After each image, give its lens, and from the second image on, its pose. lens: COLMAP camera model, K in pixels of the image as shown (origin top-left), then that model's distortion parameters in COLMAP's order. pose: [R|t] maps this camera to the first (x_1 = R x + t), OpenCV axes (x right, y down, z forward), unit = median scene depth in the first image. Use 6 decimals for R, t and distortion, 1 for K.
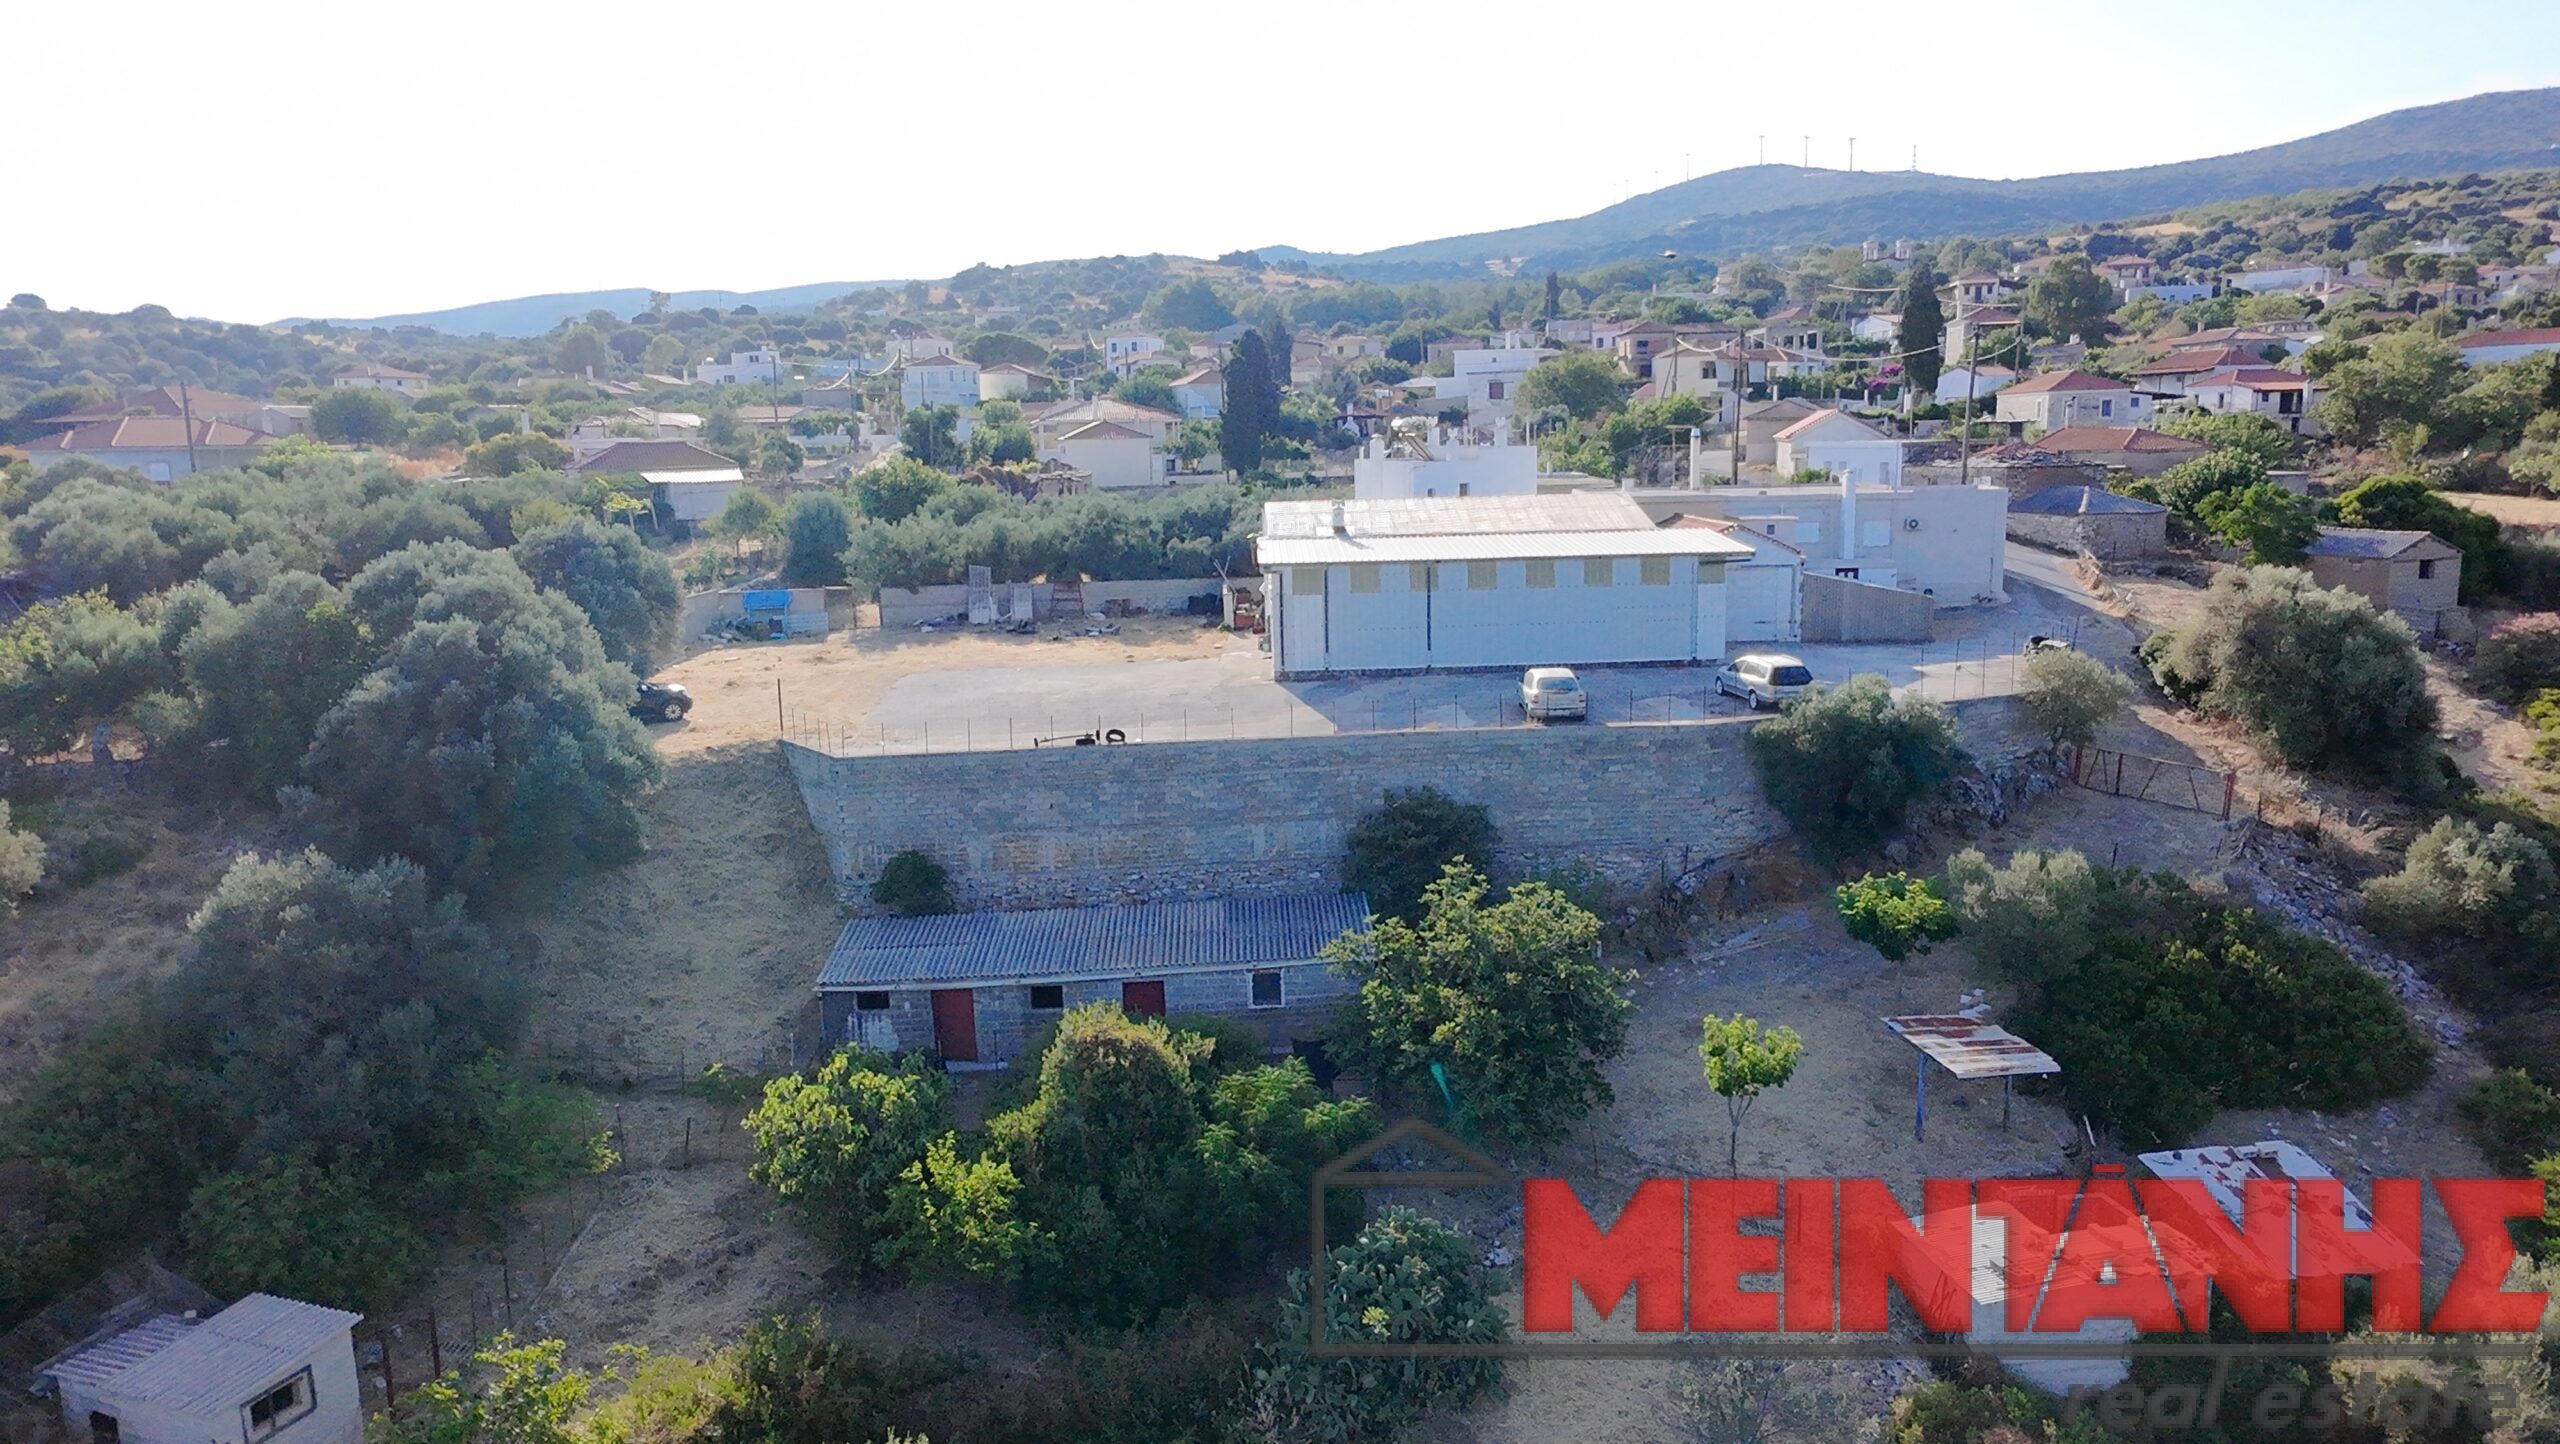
lens RADIAL K [[1633.7, 0, 1294.4], [0, 1633.7, 719.7], [0, 0, 1]] dist [0.005677, -0.003311]
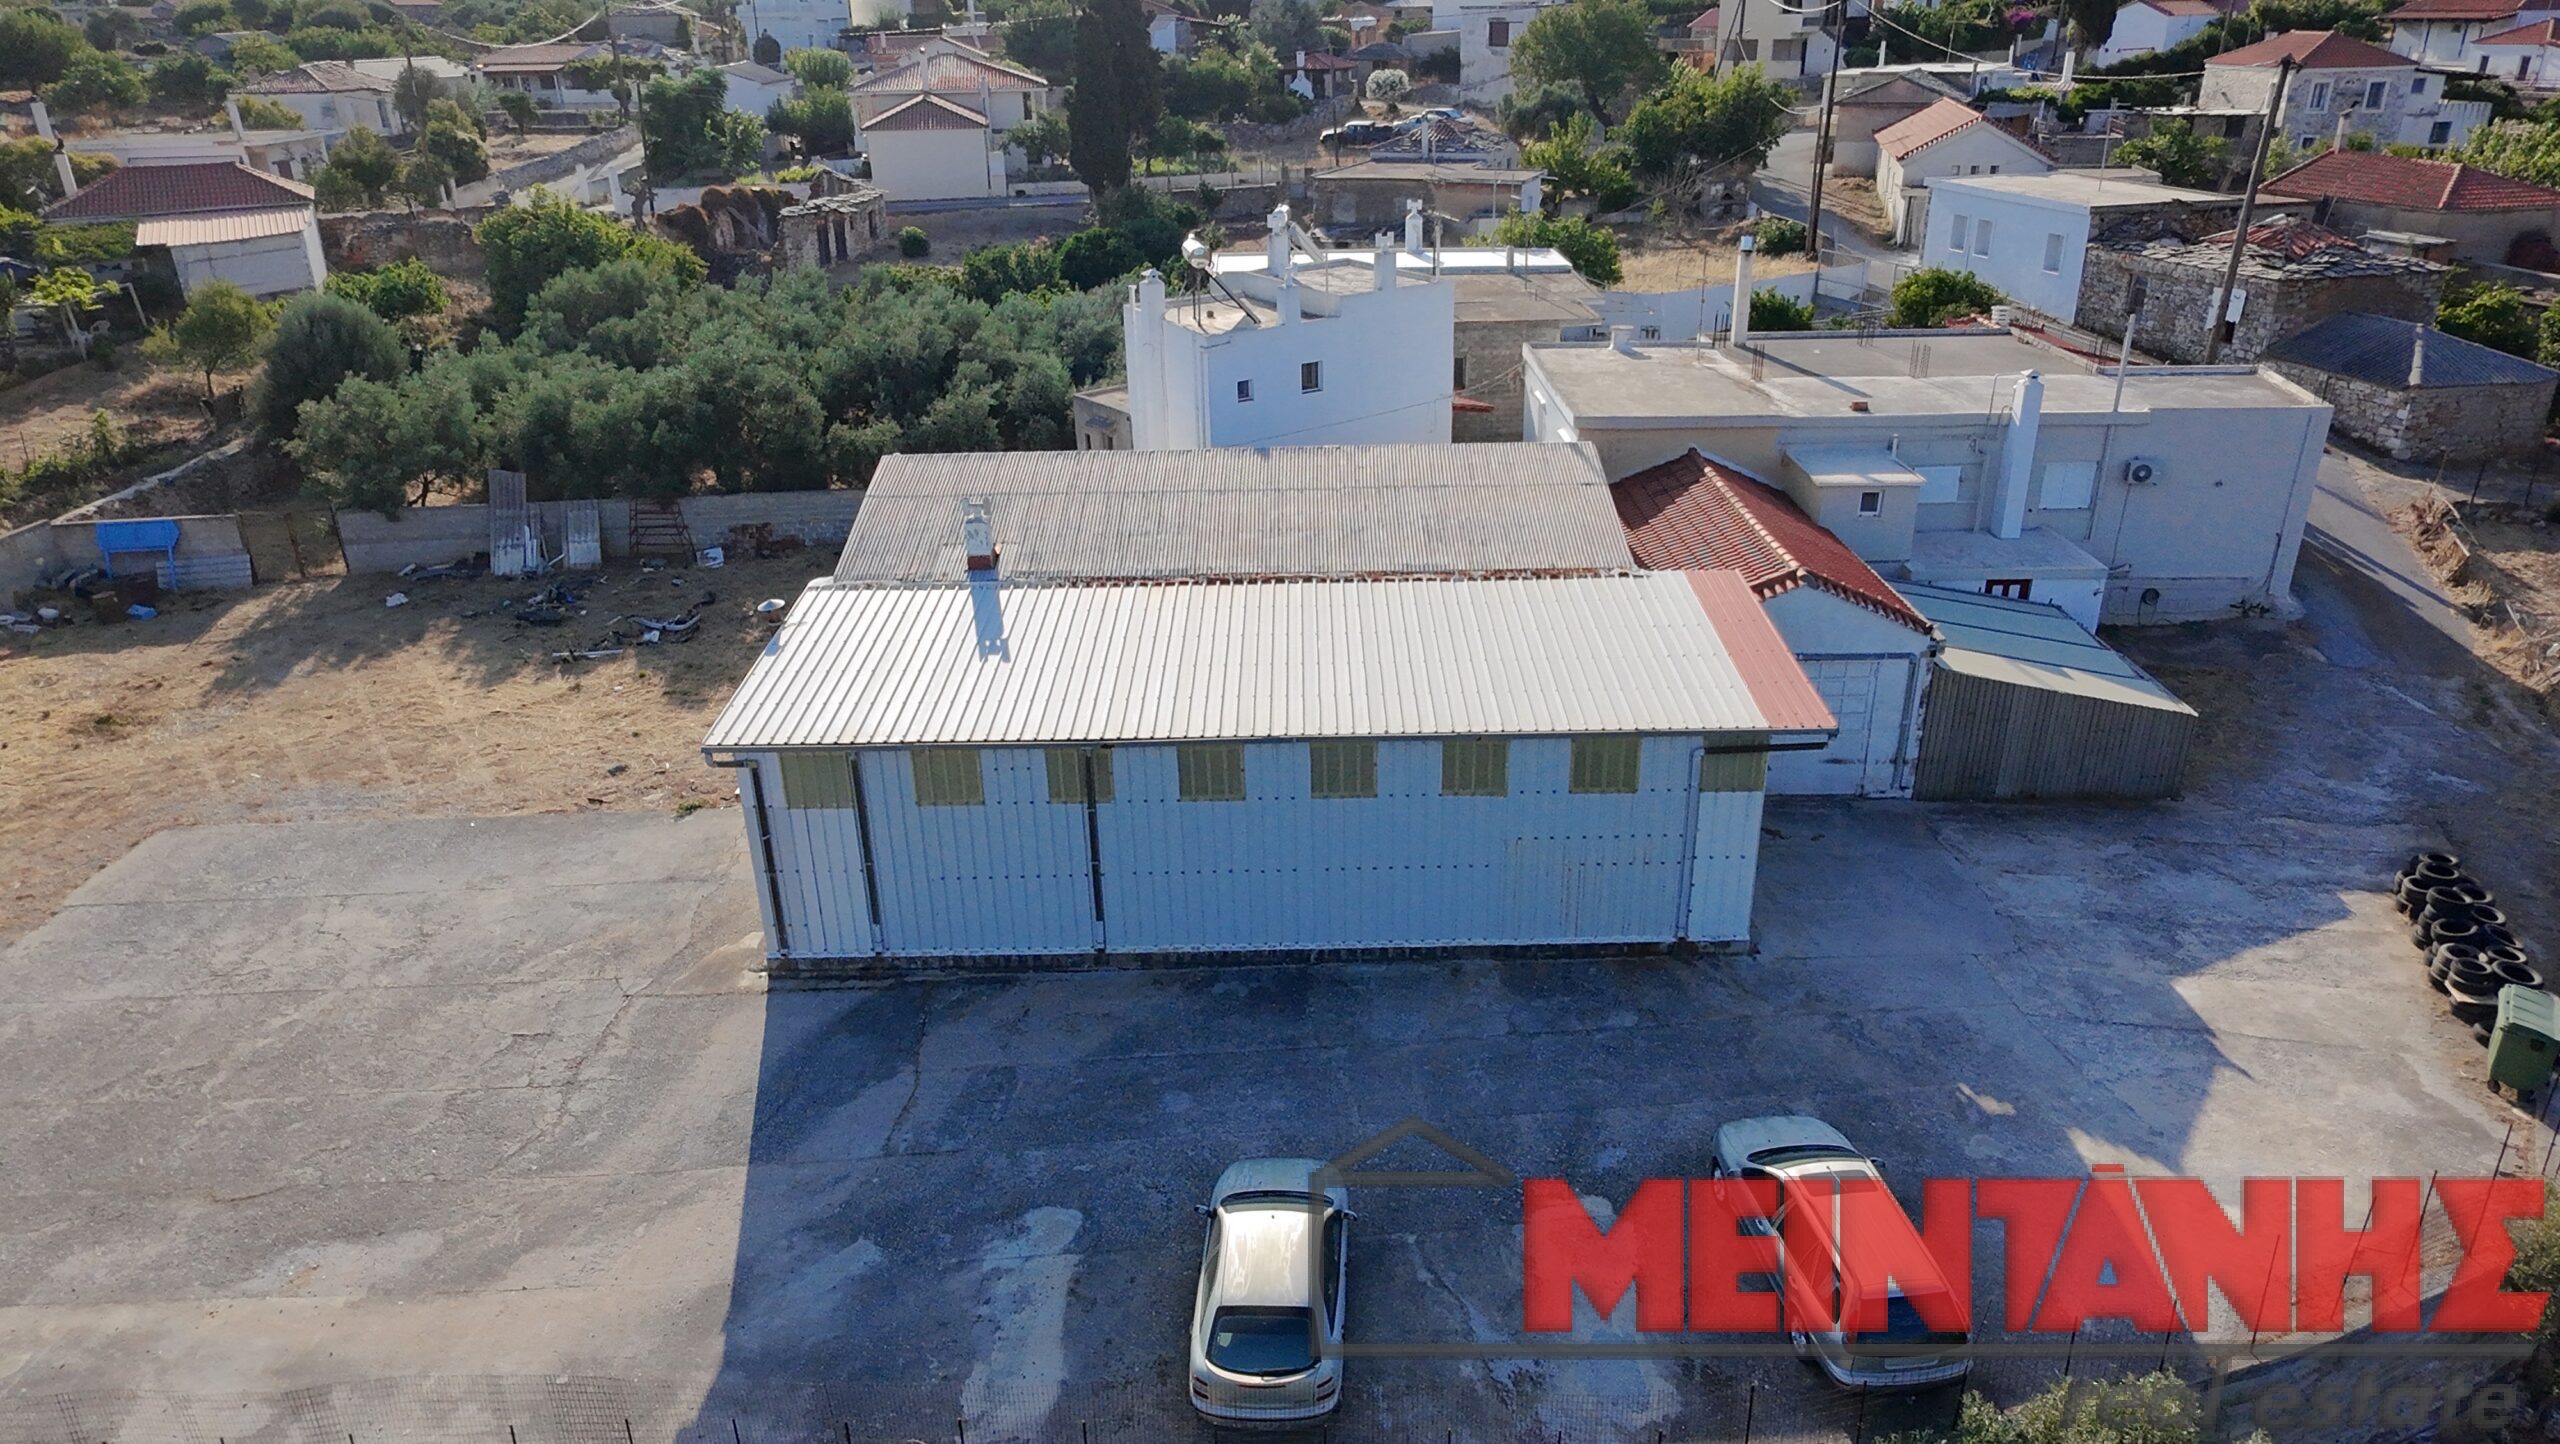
lens RADIAL K [[1633.7, 0, 1294.4], [0, 1633.7, 719.7], [0, 0, 1]] dist [0.005677, -0.003311]
pose [[0.999582, 0.015537, -0.024393, 0.104987], [-0.009290, 0.971231, 0.237958, -0.147239], [0.027388, -0.237632, 0.970969, 0.406877]]
